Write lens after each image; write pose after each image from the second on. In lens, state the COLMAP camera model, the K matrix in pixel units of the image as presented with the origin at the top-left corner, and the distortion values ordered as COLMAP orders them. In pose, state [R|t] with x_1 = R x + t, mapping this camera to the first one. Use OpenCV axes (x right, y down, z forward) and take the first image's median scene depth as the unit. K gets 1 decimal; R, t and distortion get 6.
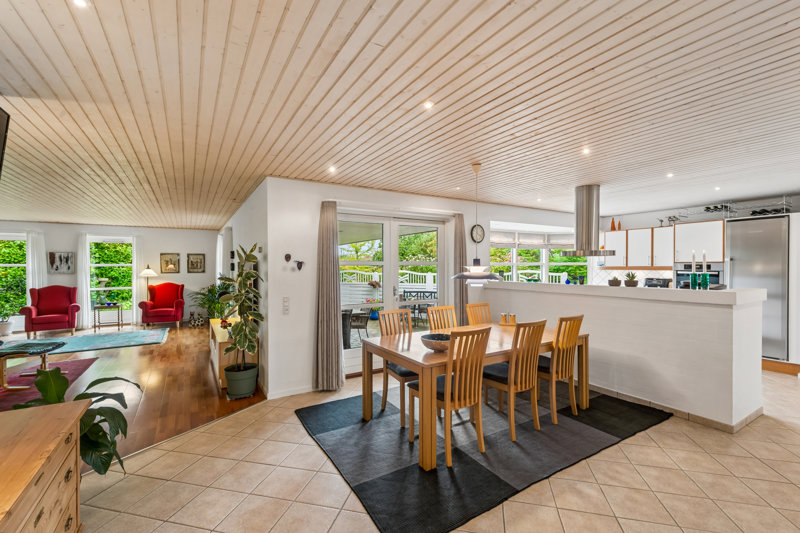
lens RADIAL K [[344.2, 0, 402.6], [0, 344.2, 269.6], [0, 0, 1]] dist [0.014184, -0.003635]
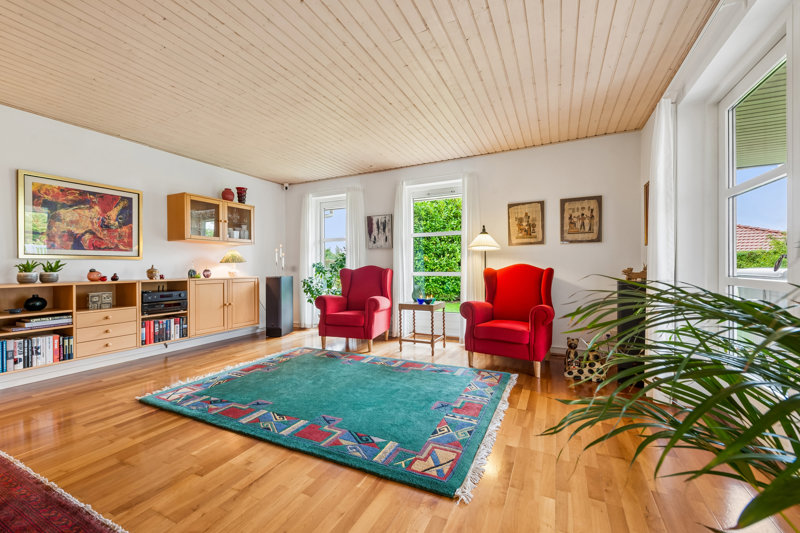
lens RADIAL K [[320.0, 0, 403.5], [0, 320.0, 270.8], [0, 0, 1]] dist [0.010811, -0.000718]
pose [[0.545911, 0.011554, -0.837763, -0.801558], [-0.003860, 0.999929, 0.011276, 0.083220], [0.837834, -0.002922, 0.545917, 1.257698]]
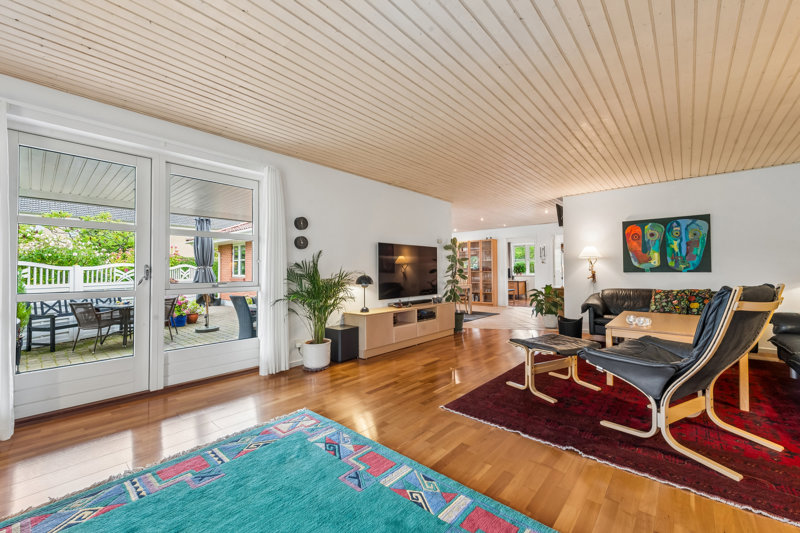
lens RADIAL K [[344.2, 0, 404.0], [0, 344.2, 268.0], [0, 0, 1]] dist [0.014184, -0.003635]
pose [[-0.305671, 0.015785, 0.952006, -1.645533], [0.013572, 0.999833, -0.012221, 0.068545], [-0.952041, 0.009185, -0.305834, 1.486261]]
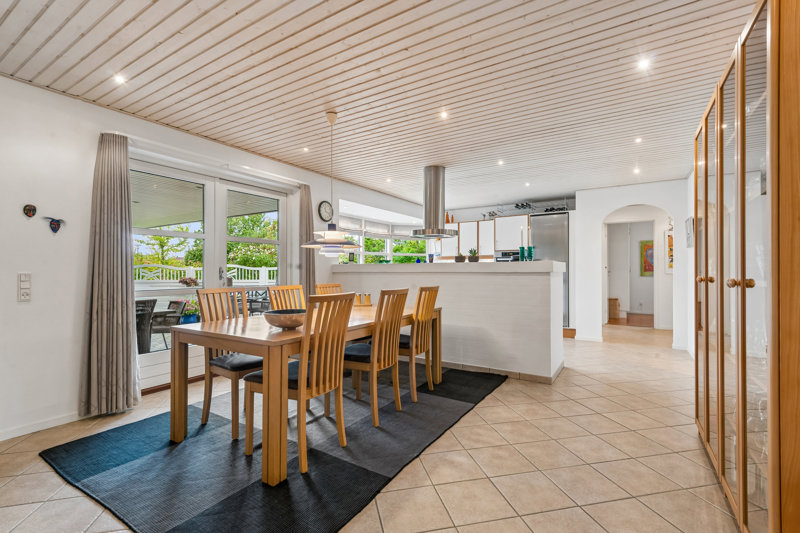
lens RADIAL K [[357.5, 0, 403.6], [0, 357.5, 267.9], [0, 0, 1]] dist [0.017316, -0.004686]
pose [[0.896402, 0.003980, 0.443223, -0.013068], [0.004341, 0.999833, -0.017757, 0.068655], [-0.443220, 0.017842, 0.896235, 0.093406]]
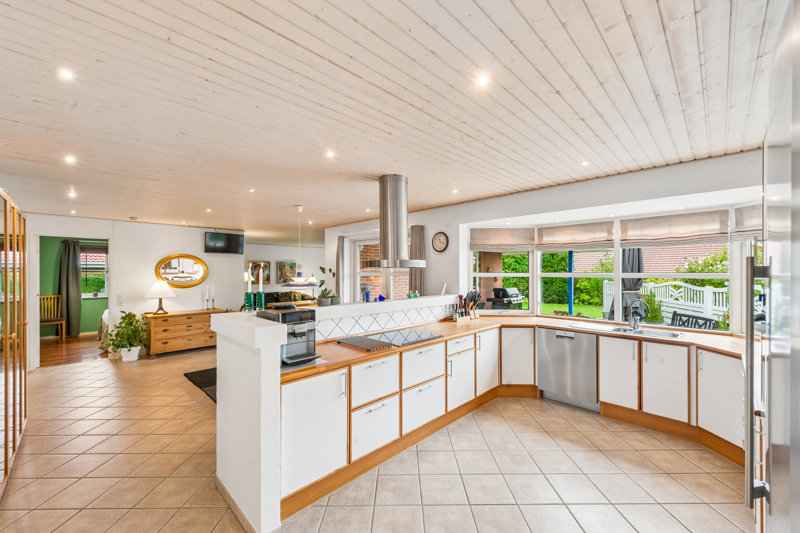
lens RADIAL K [[320.0, 0, 400.3], [0, 320.0, 270.9], [0, 0, 1]] dist [0.010811, -0.000718]
pose [[0.236076, 0.000741, -0.971734, 1.179564], [-0.009830, 0.999950, -0.001625, -0.029544], [0.971685, 0.009936, 0.236072, 0.811371]]
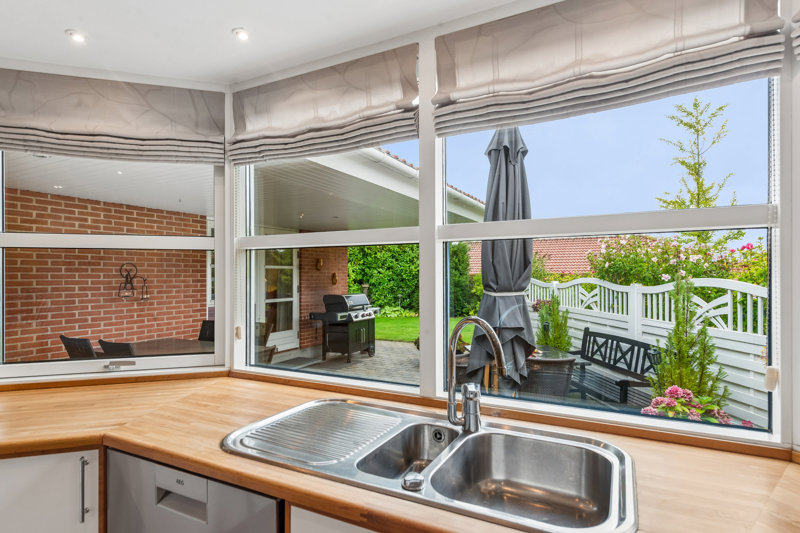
lens RADIAL K [[430.1, 0, 402.3], [0, 430.1, 272.6], [0, 0, 1]] dist [0.021128, 0.000799]
pose [[0.518225, -0.005045, -0.855229, 0.771689], [-0.007955, 0.999911, -0.010719, 0.008625], [0.855207, 0.012359, 0.518139, 1.365577]]
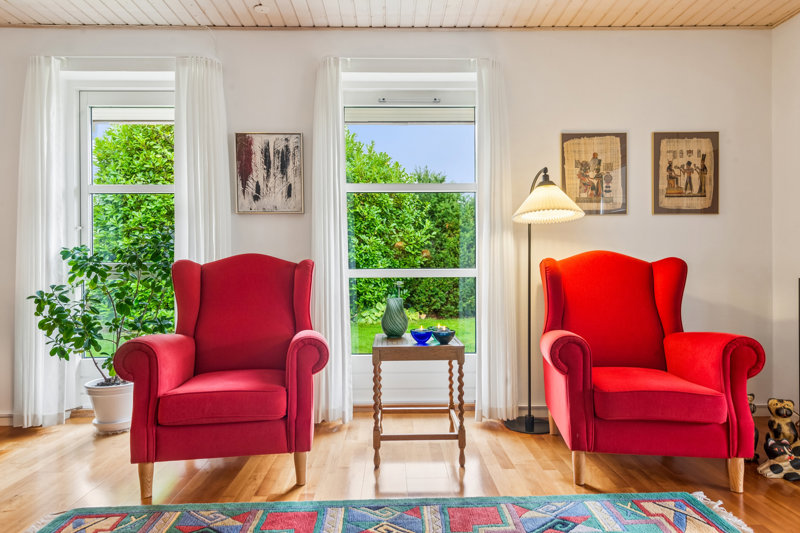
lens RADIAL K [[472.1, 0, 402.0], [0, 472.1, 268.2], [0, 0, 1]] dist [0.012621, -0.003249]
pose [[0.863899, -0.000162, -0.503666, -1.248779], [-0.001584, 0.999994, -0.003038, 0.099061], [0.503663, 0.003422, 0.863893, 1.298413]]
